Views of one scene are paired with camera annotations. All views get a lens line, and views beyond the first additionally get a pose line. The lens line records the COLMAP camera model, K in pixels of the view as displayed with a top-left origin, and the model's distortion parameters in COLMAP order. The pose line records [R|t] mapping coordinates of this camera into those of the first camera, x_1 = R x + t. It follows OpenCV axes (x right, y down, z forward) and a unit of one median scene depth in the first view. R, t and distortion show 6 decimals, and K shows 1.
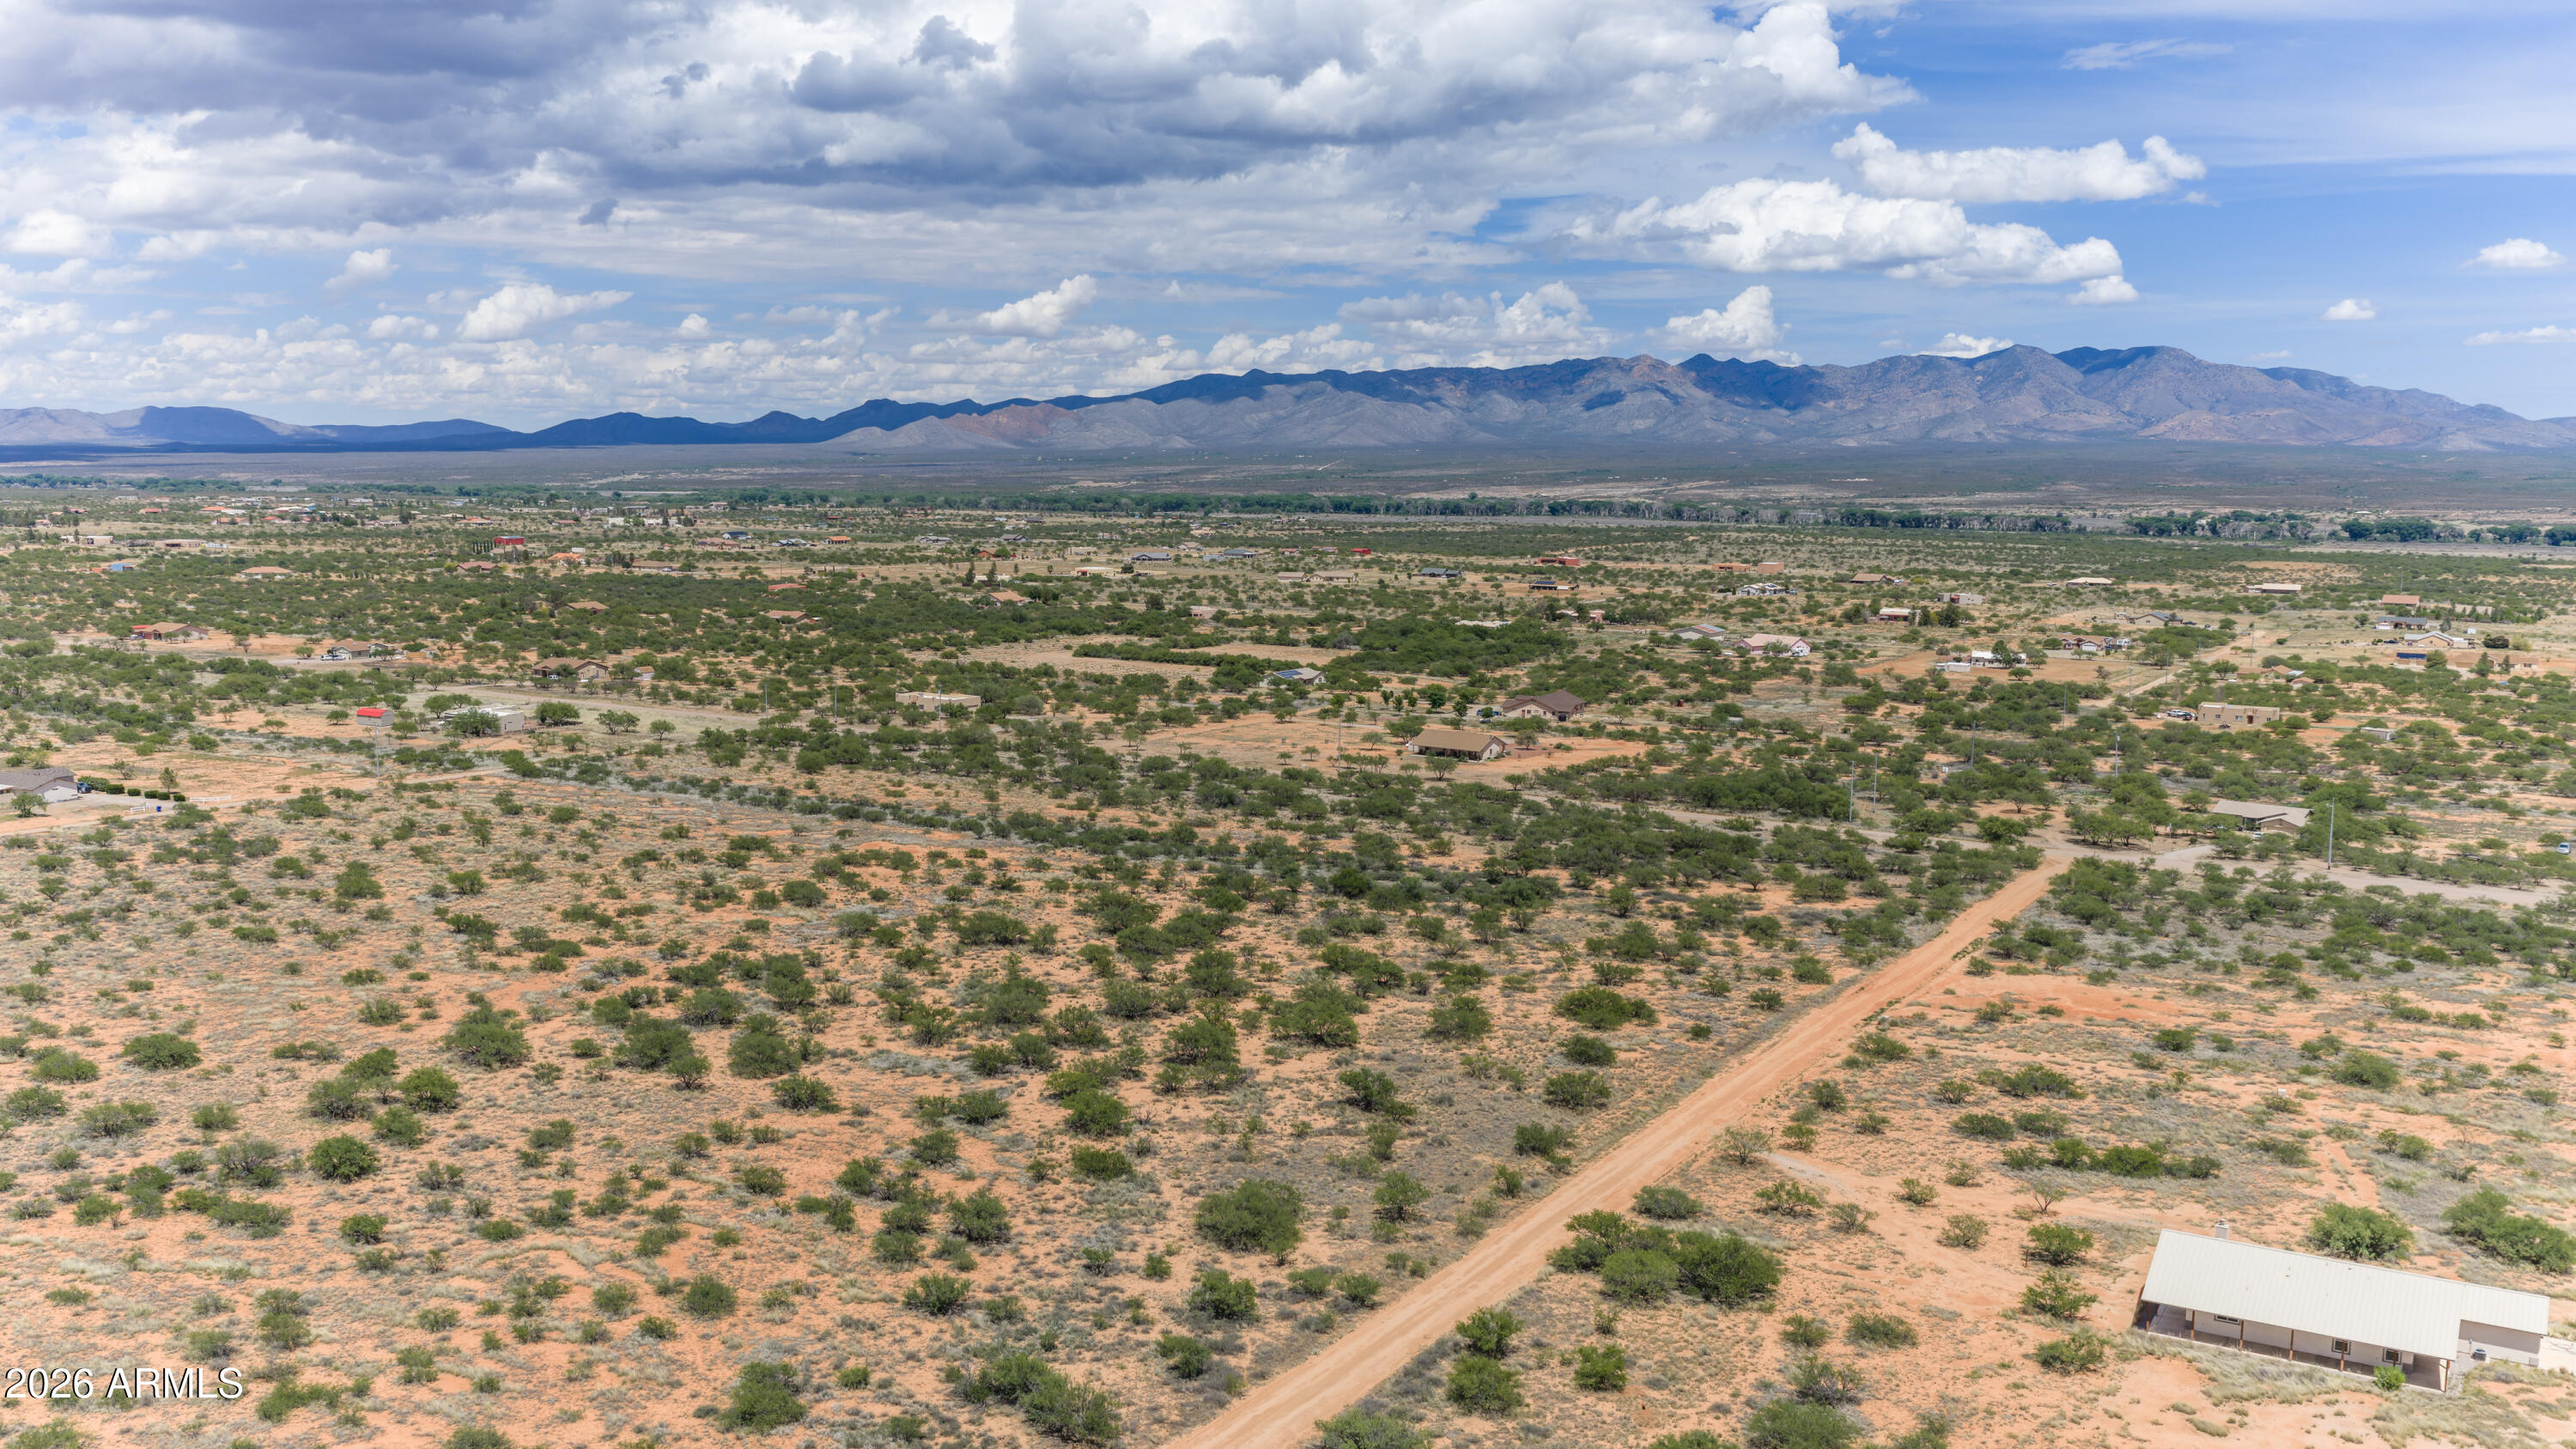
lens RADIAL K [[2137.5, 0, 1288.0], [0, 2137.5, 724.5], [0, 0, 1]] dist [0.008924, -0.020507]
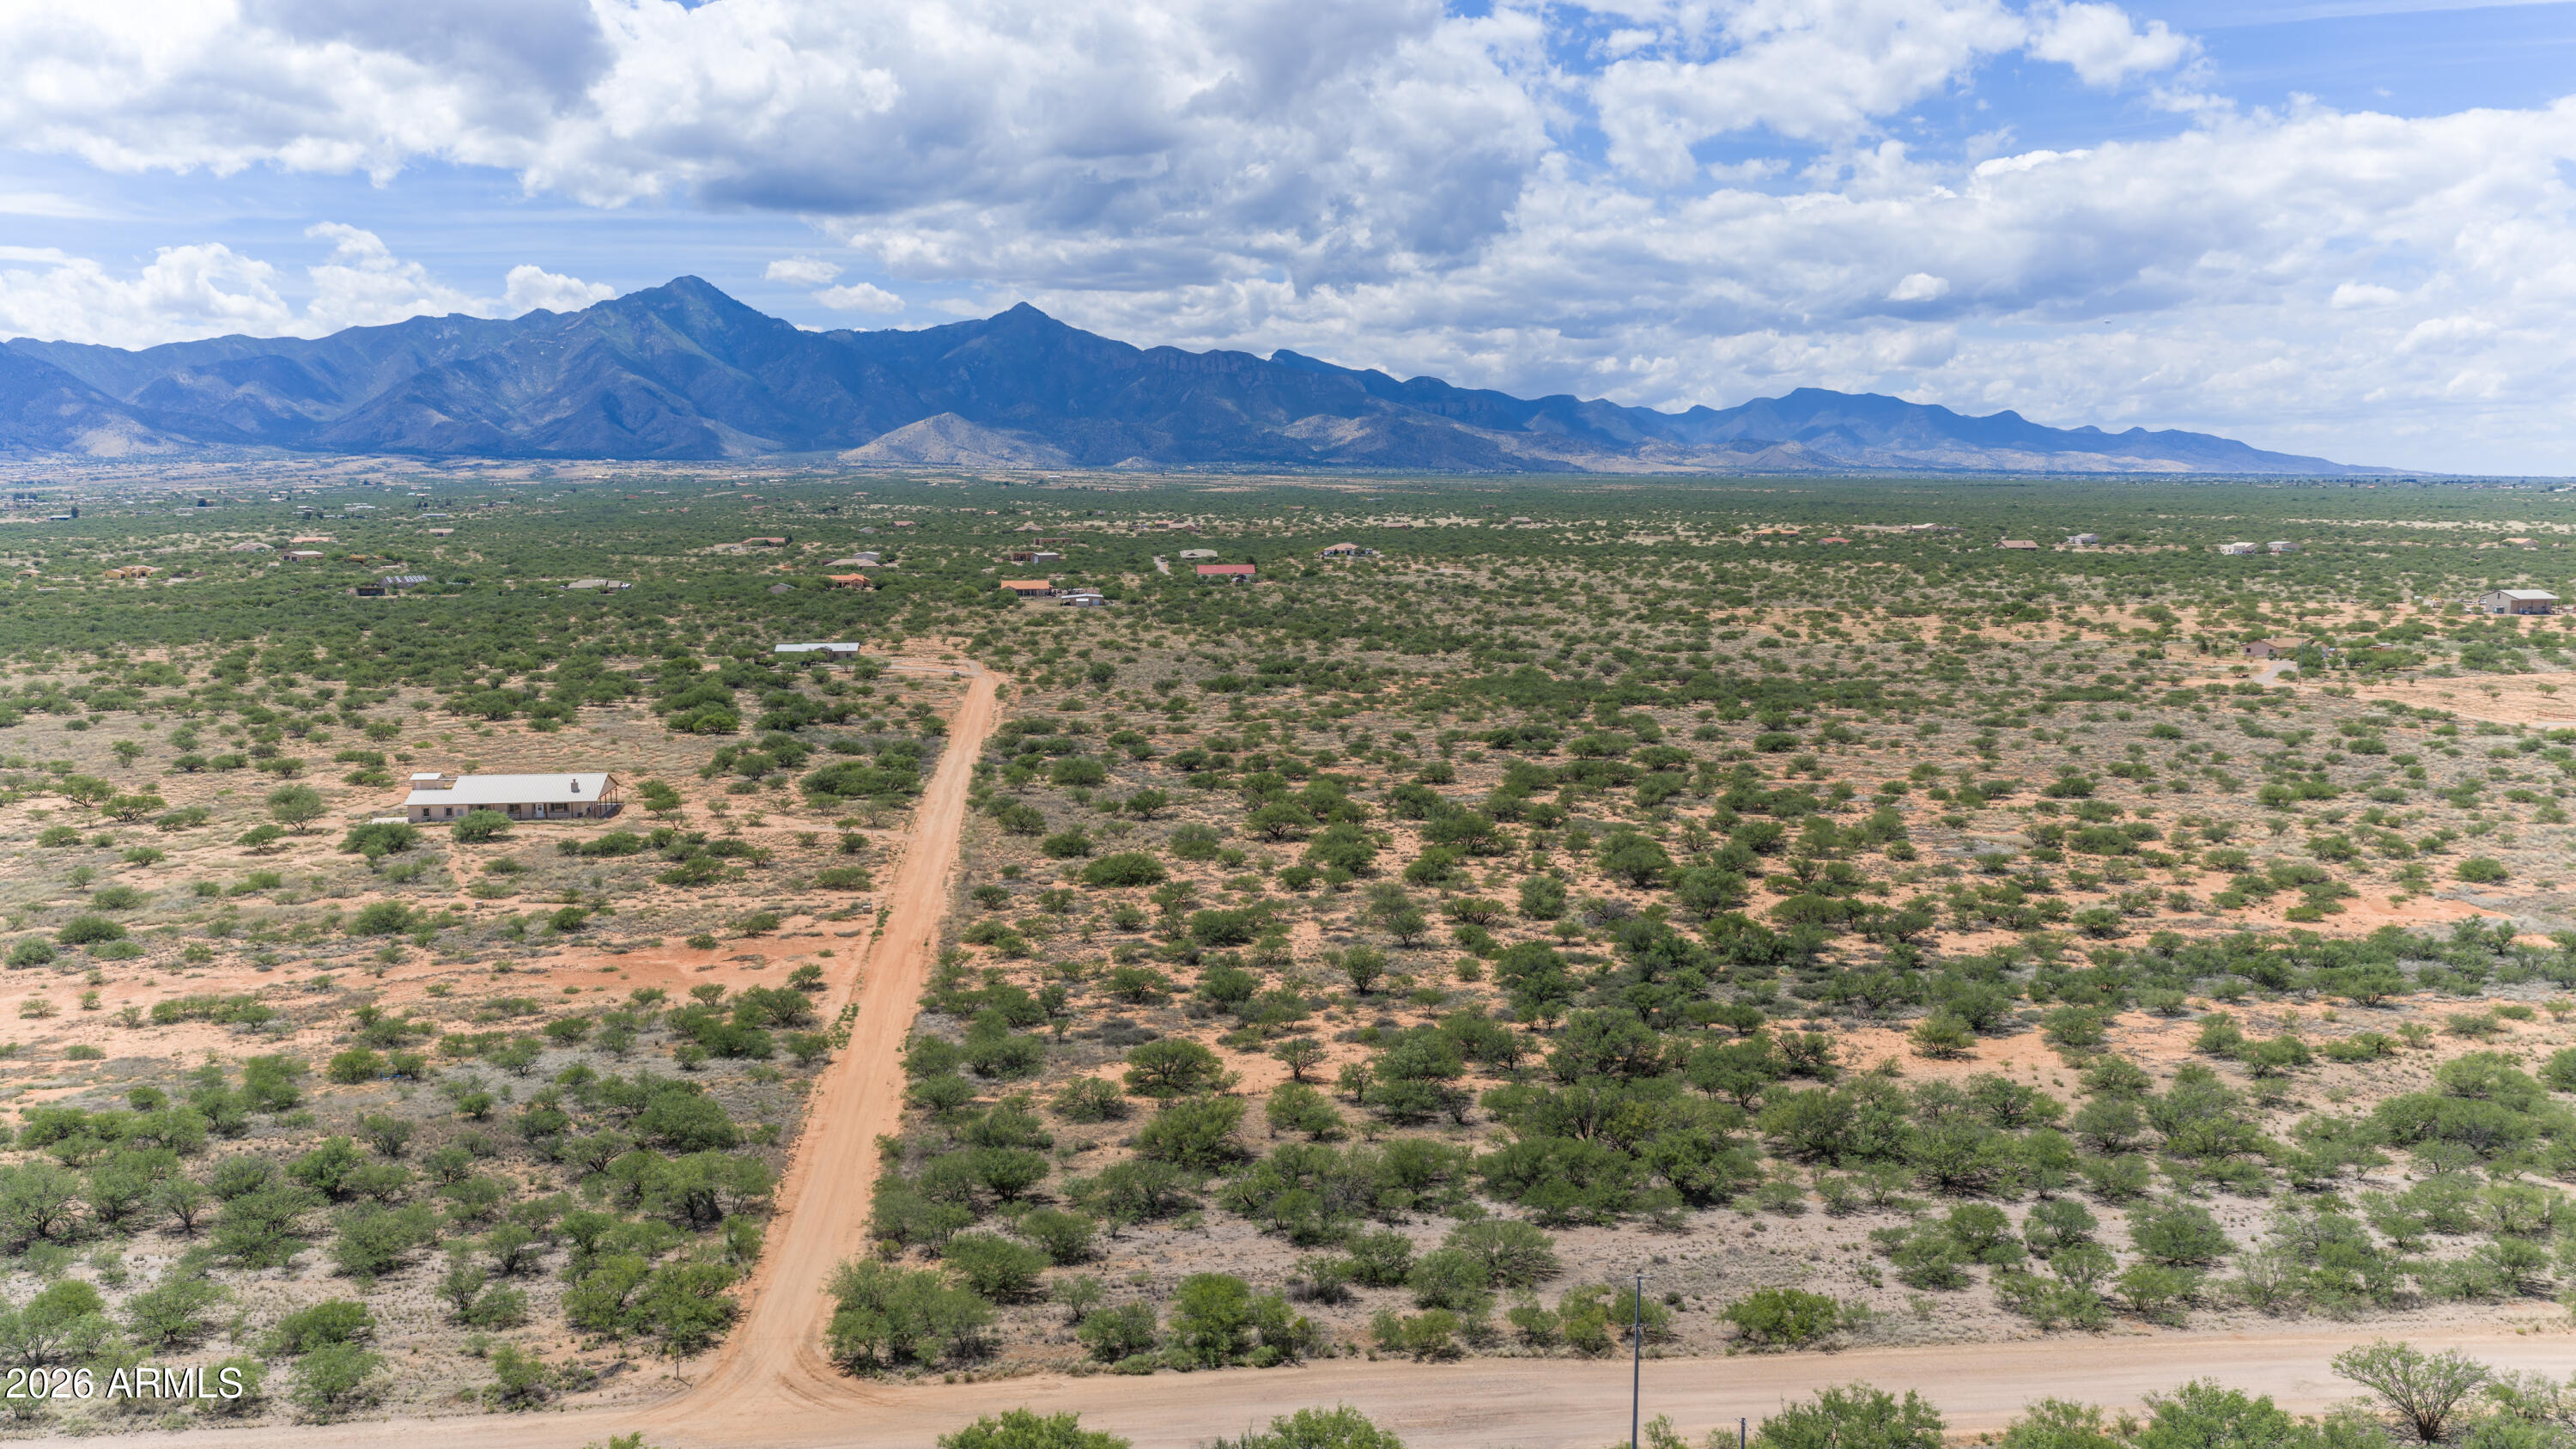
lens RADIAL K [[2137.5, 0, 1288.0], [0, 2137.5, 724.5], [0, 0, 1]] dist [0.008924, -0.020507]
pose [[-0.791143, 0.059620, -0.608719, 0.617451], [-0.080575, 0.976405, 0.200354, -0.129561], [0.606301, 0.207556, -0.767671, 1.601459]]
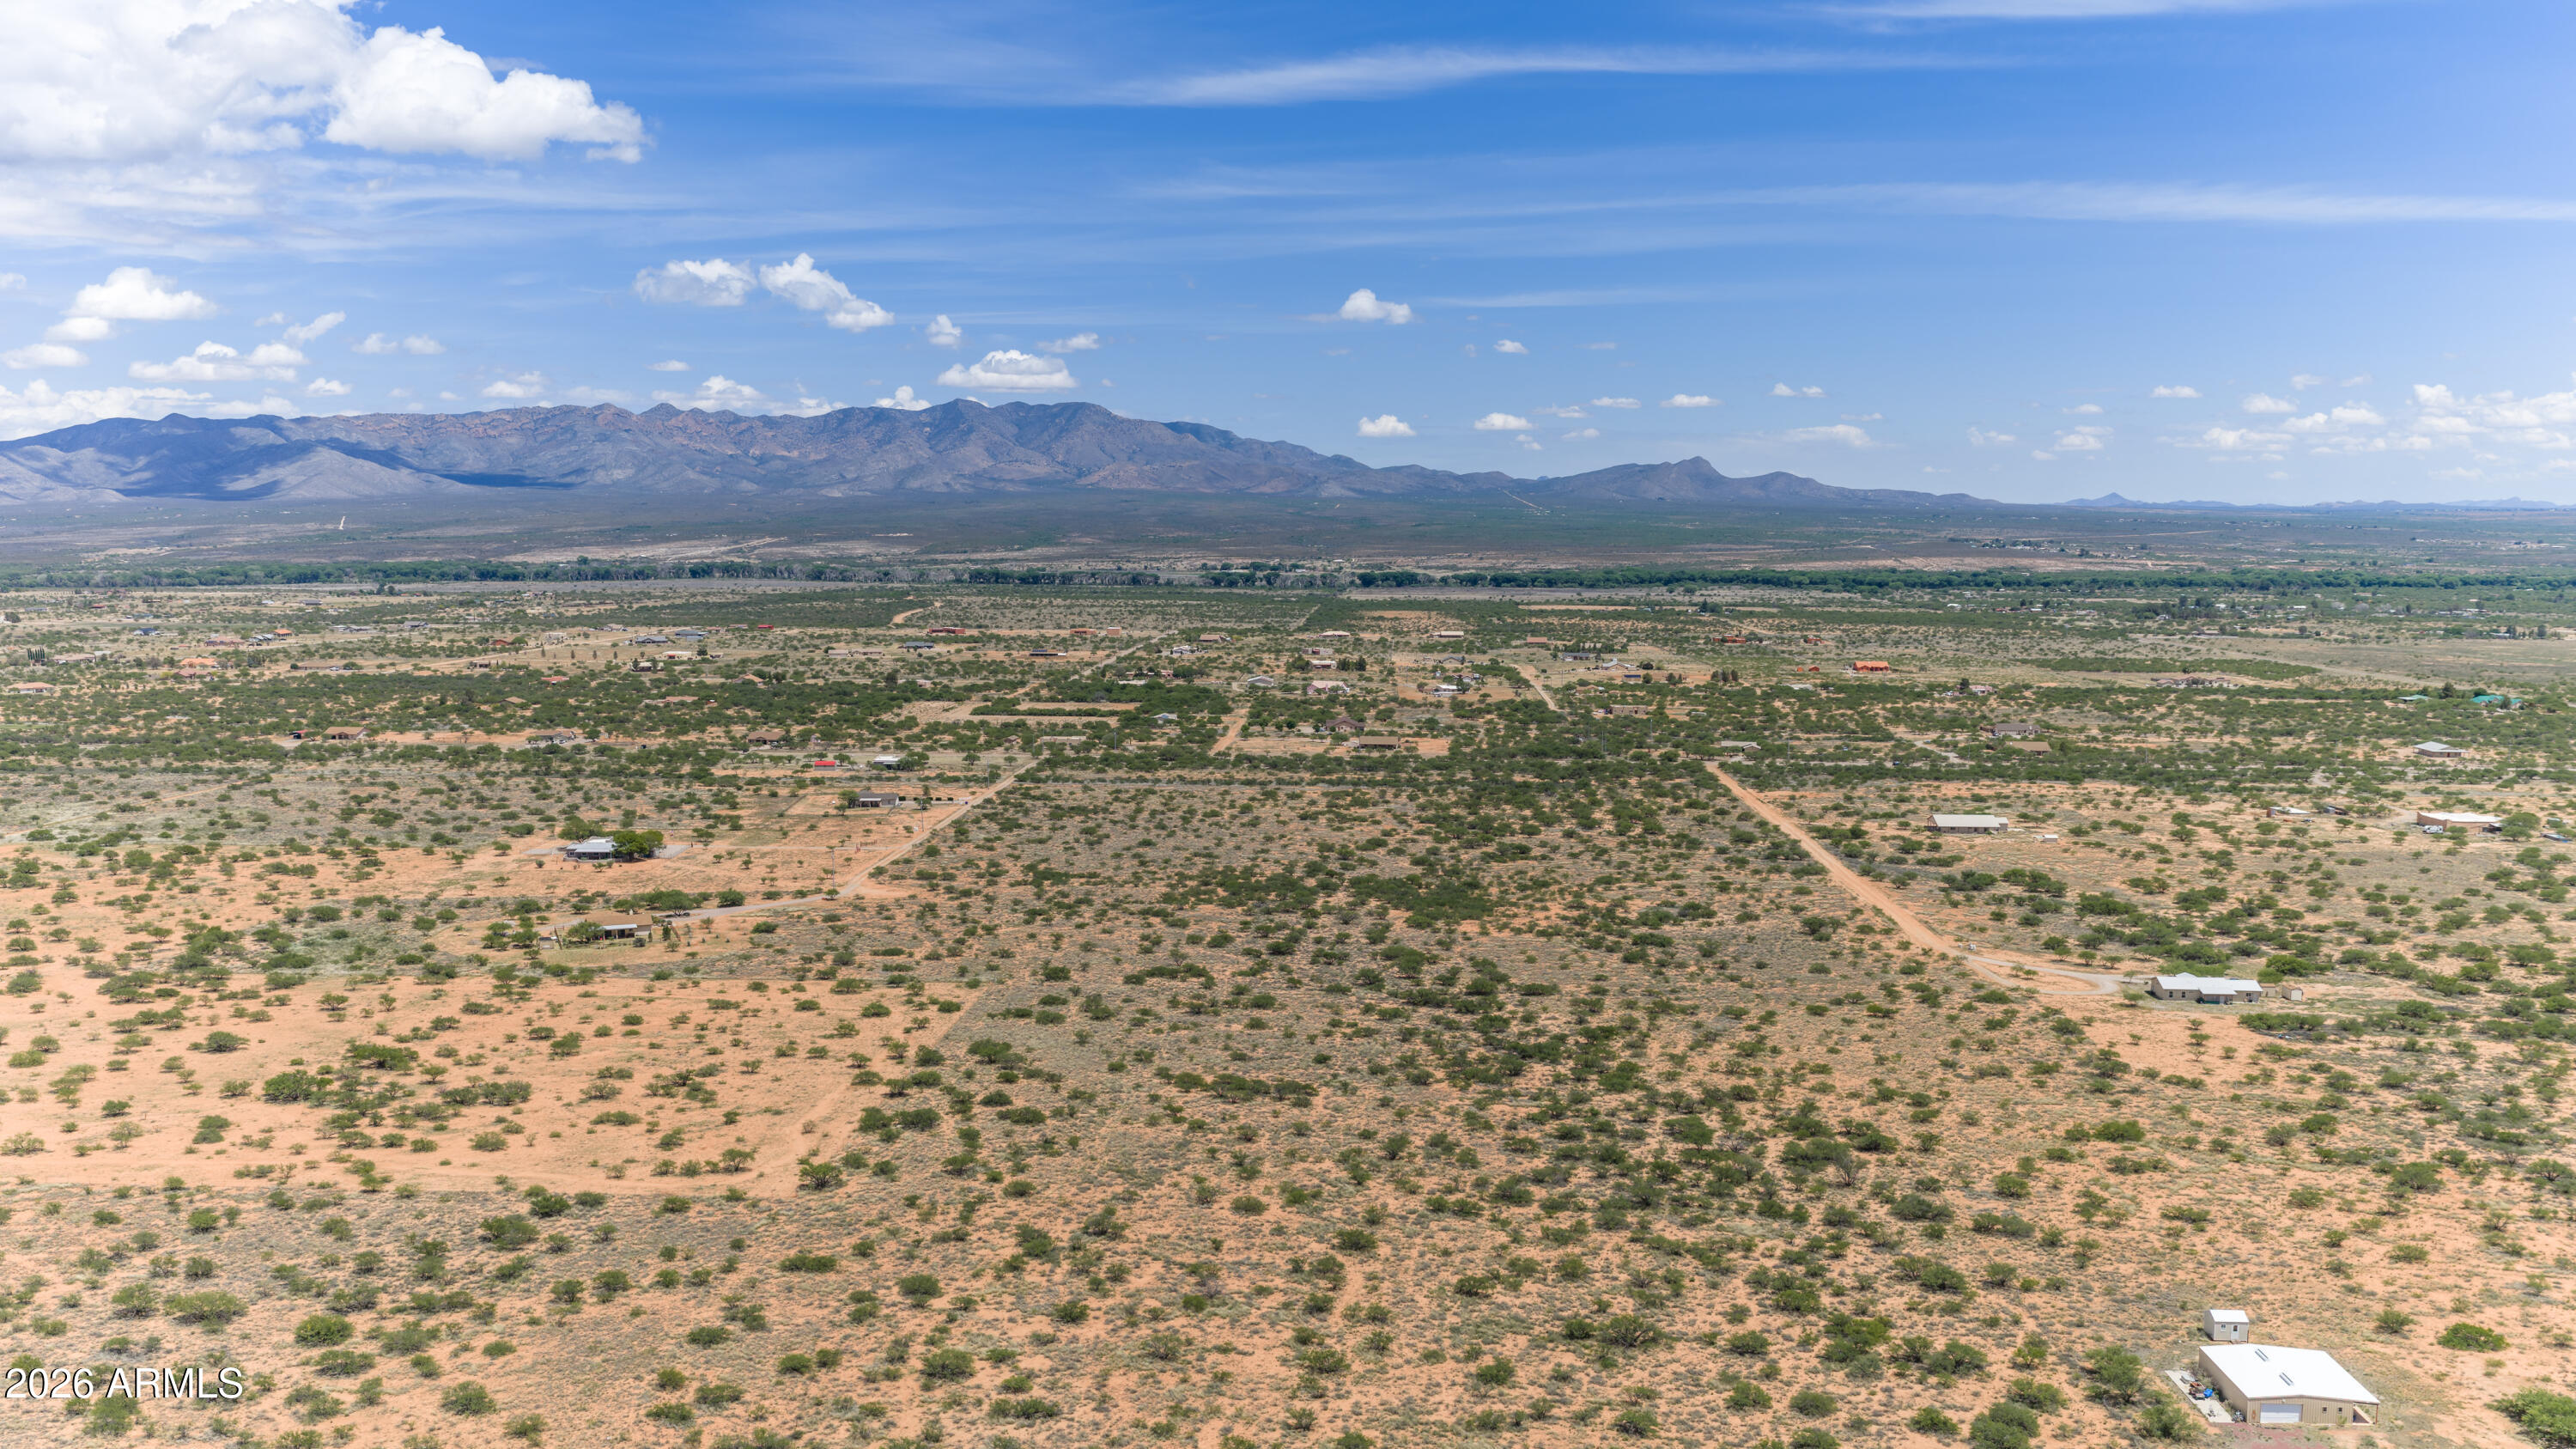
lens RADIAL K [[2137.5, 0, 1288.0], [0, 2137.5, 724.5], [0, 0, 1]] dist [0.008924, -0.020507]
pose [[0.880233, -0.055615, 0.471272, -1.637637], [0.064346, 0.997925, -0.002419, -0.013676], [-0.470159, 0.032454, 0.881985, -1.316341]]
